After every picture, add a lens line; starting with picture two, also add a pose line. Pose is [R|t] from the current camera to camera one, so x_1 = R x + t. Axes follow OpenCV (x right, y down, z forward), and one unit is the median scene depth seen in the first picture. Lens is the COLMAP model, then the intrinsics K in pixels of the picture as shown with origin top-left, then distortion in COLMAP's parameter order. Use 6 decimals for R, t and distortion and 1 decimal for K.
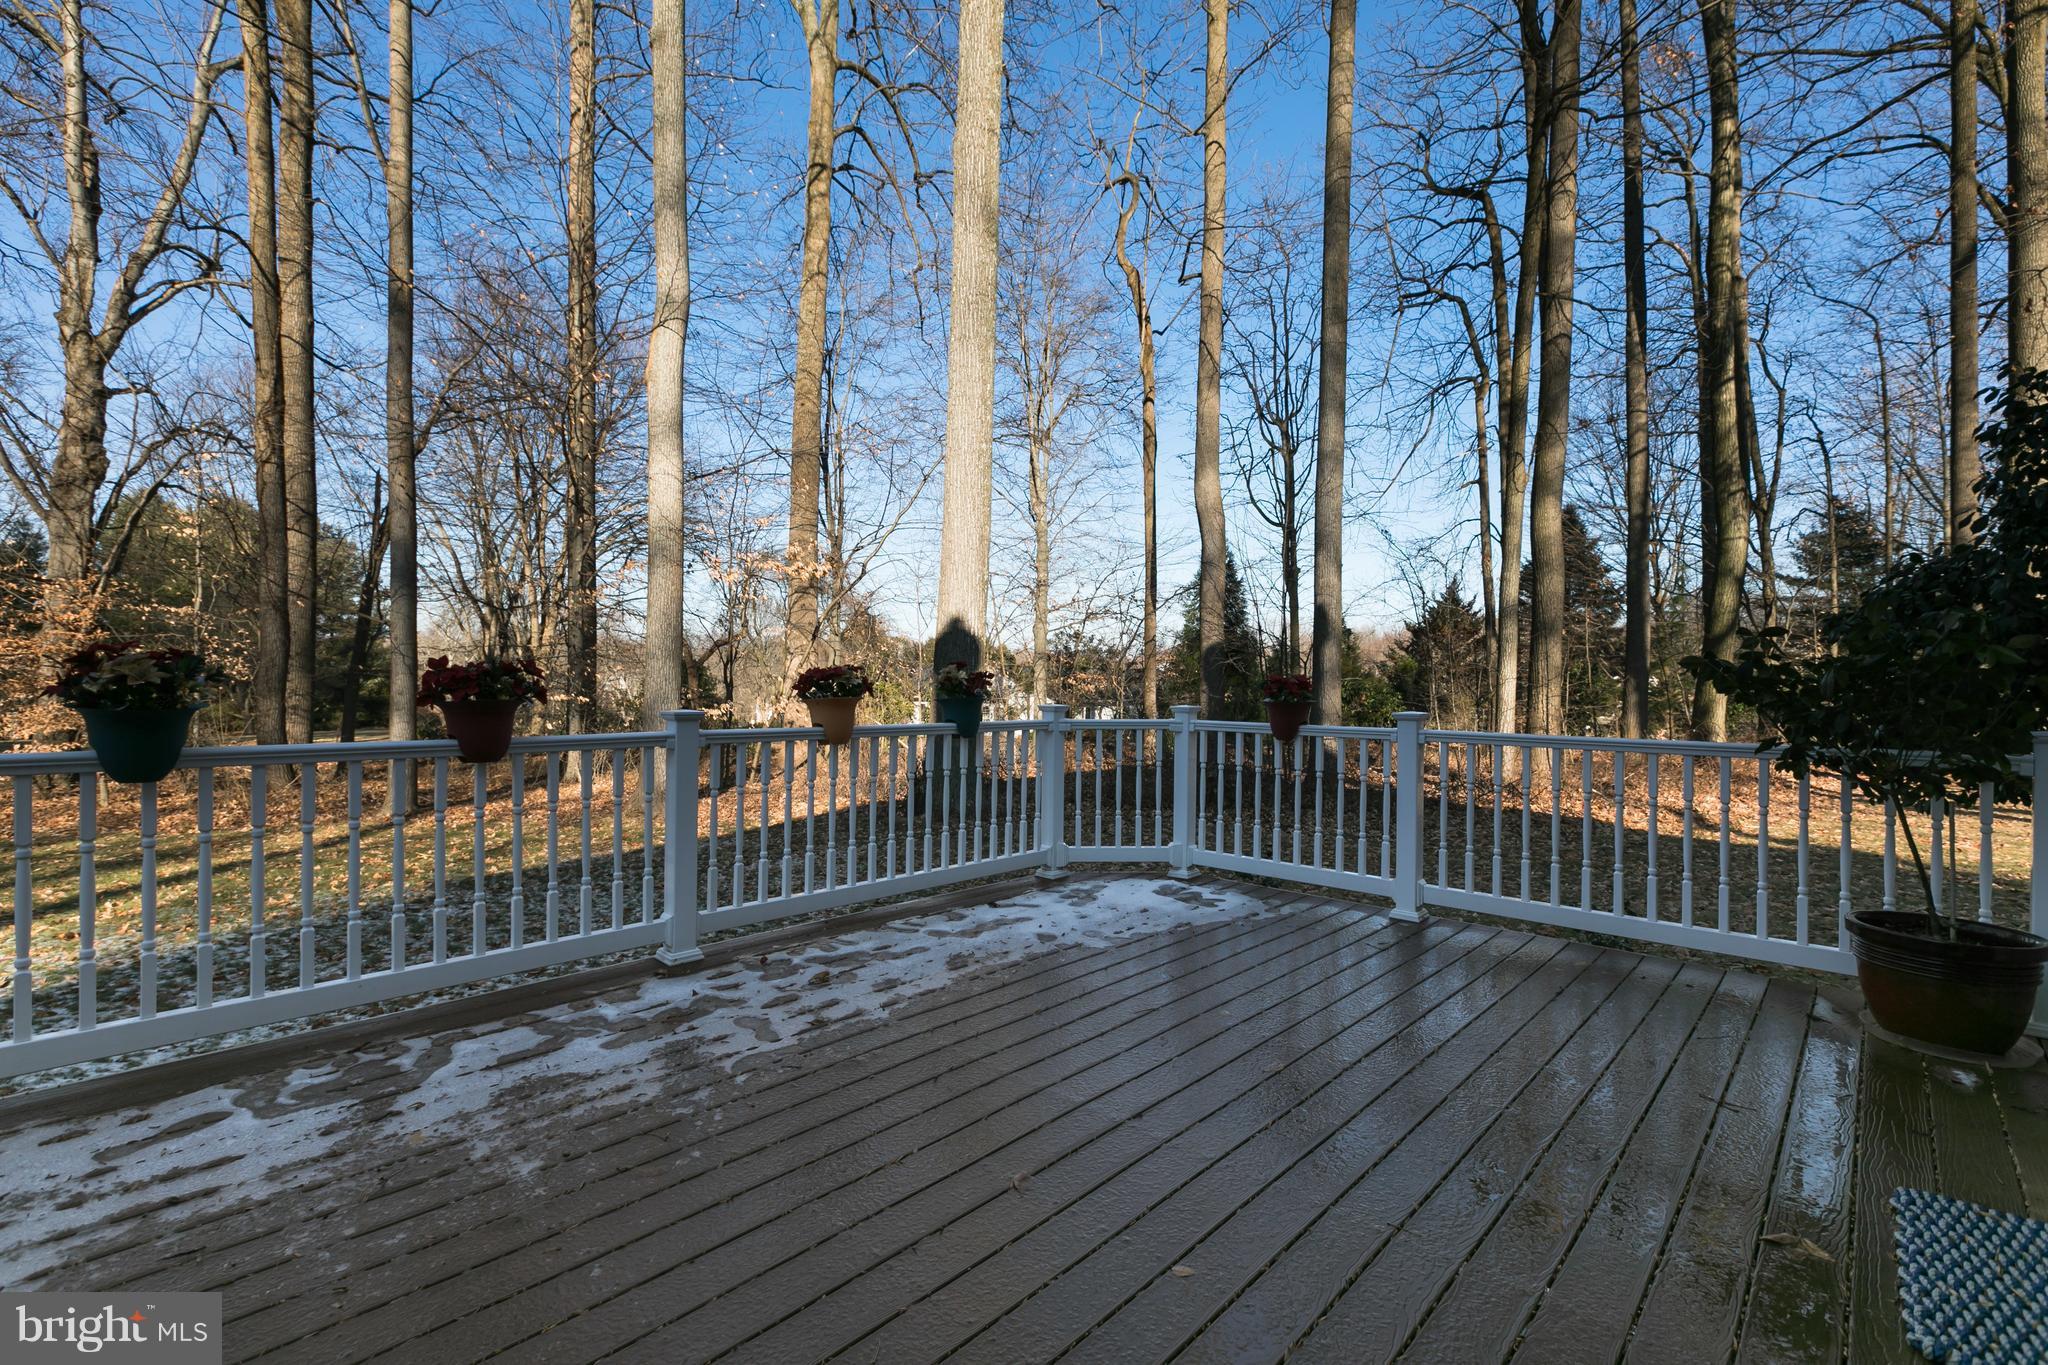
lens RADIAL K [[917.9, 0, 1020.7], [0, 917.9, 683.9], [0, 0, 1]] dist [0.001394, -0.000516]
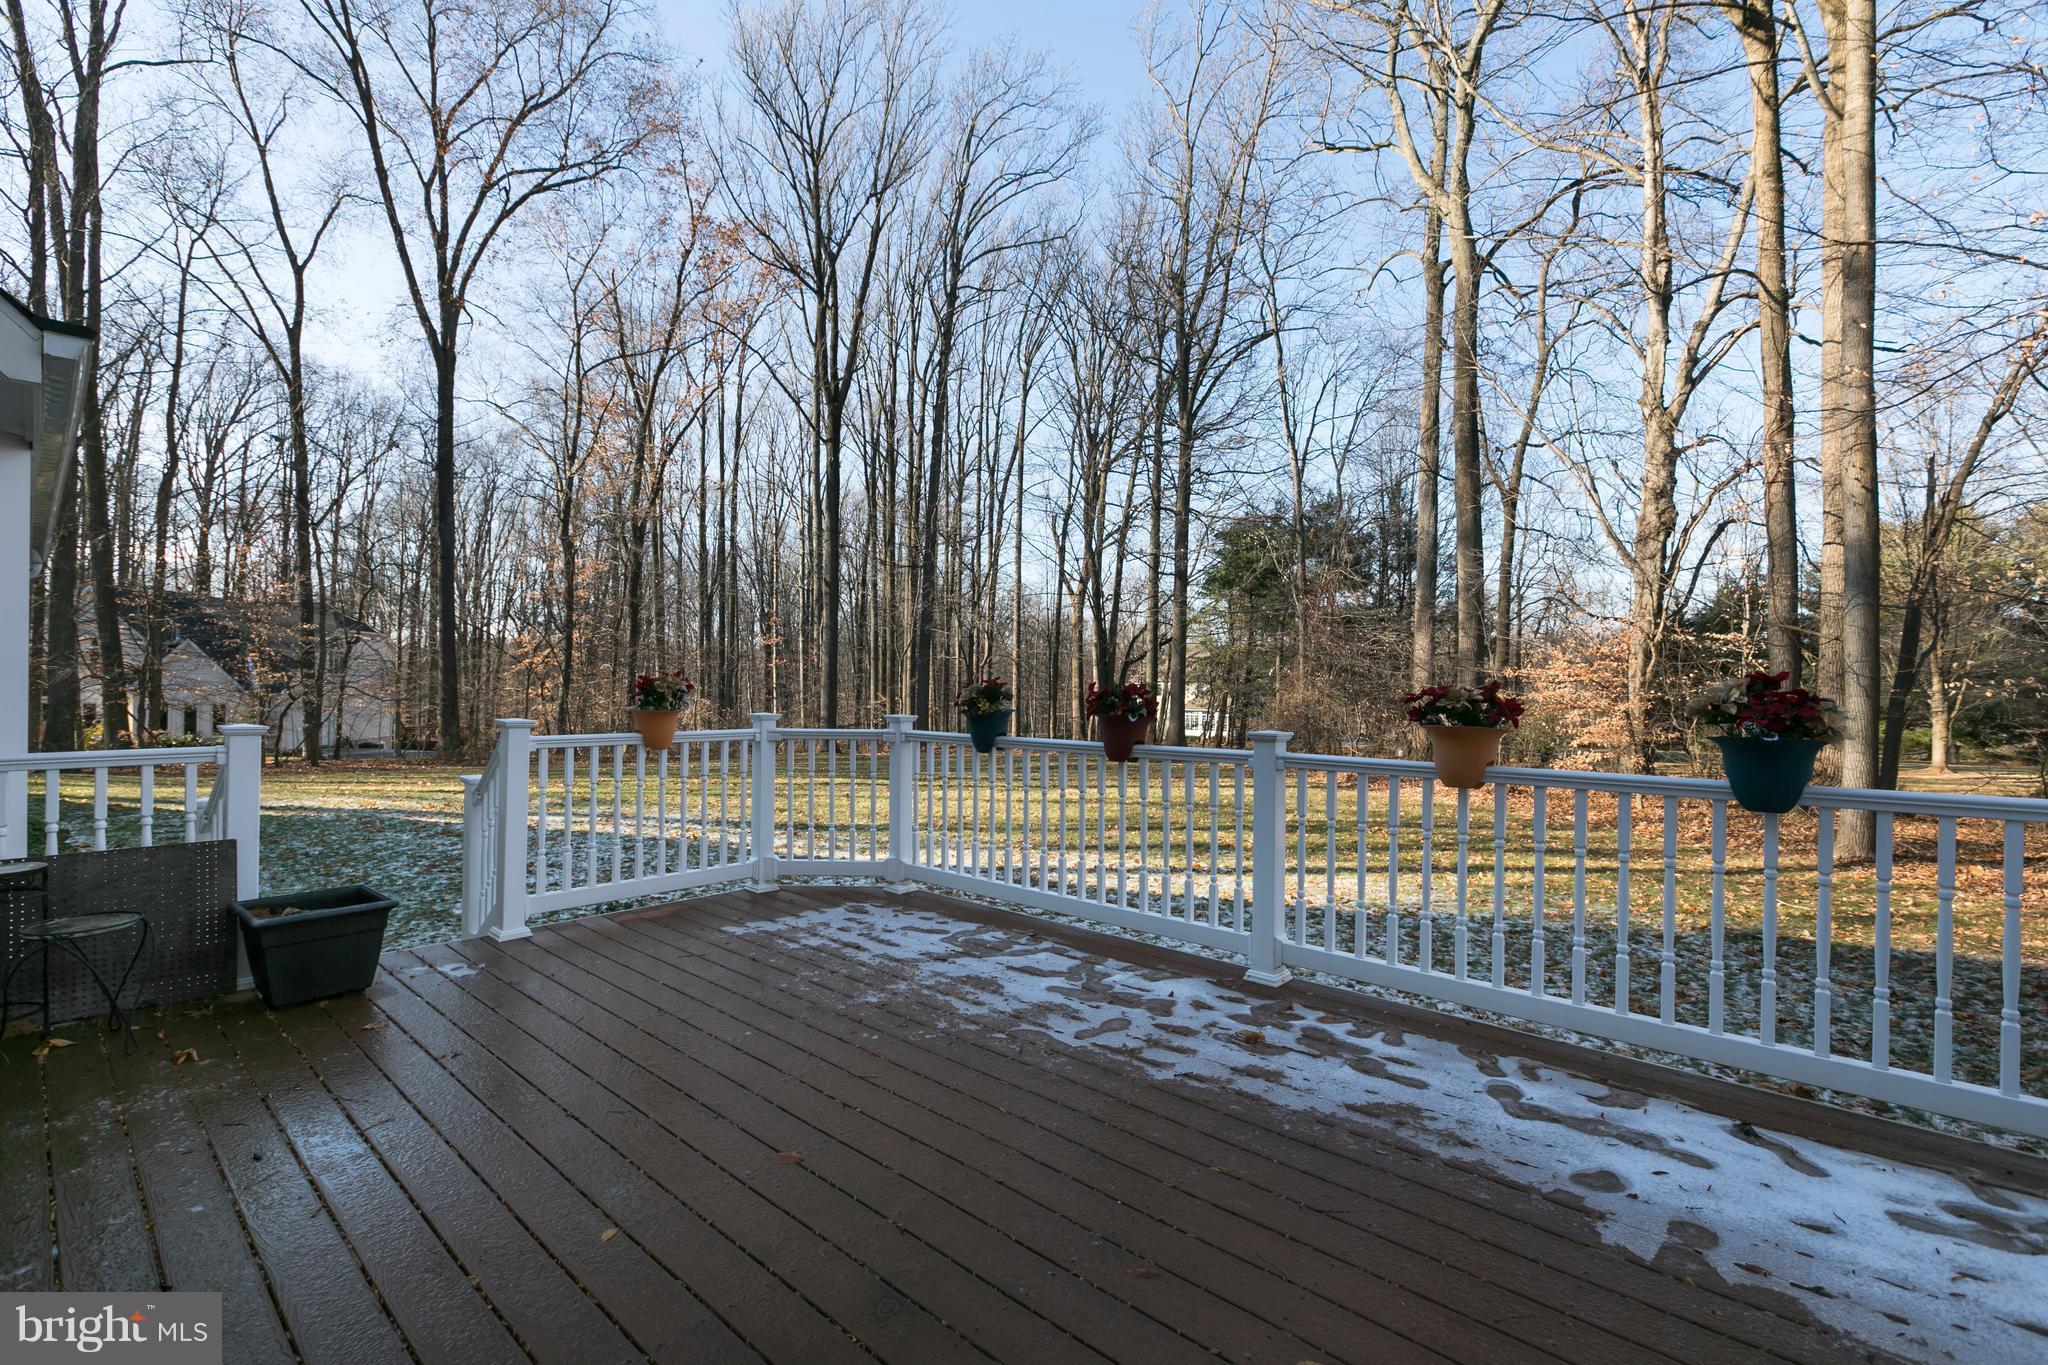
lens RADIAL K [[917.9, 0, 1018.3], [0, 917.9, 688.5], [0, 0, 1]] dist [0.001394, -0.000516]
pose [[0.009597, -0.007811, -0.999923, 0.720302], [-0.012631, 0.999889, -0.007932, -0.008614], [0.999874, 0.012706, 0.009497, 0.816554]]
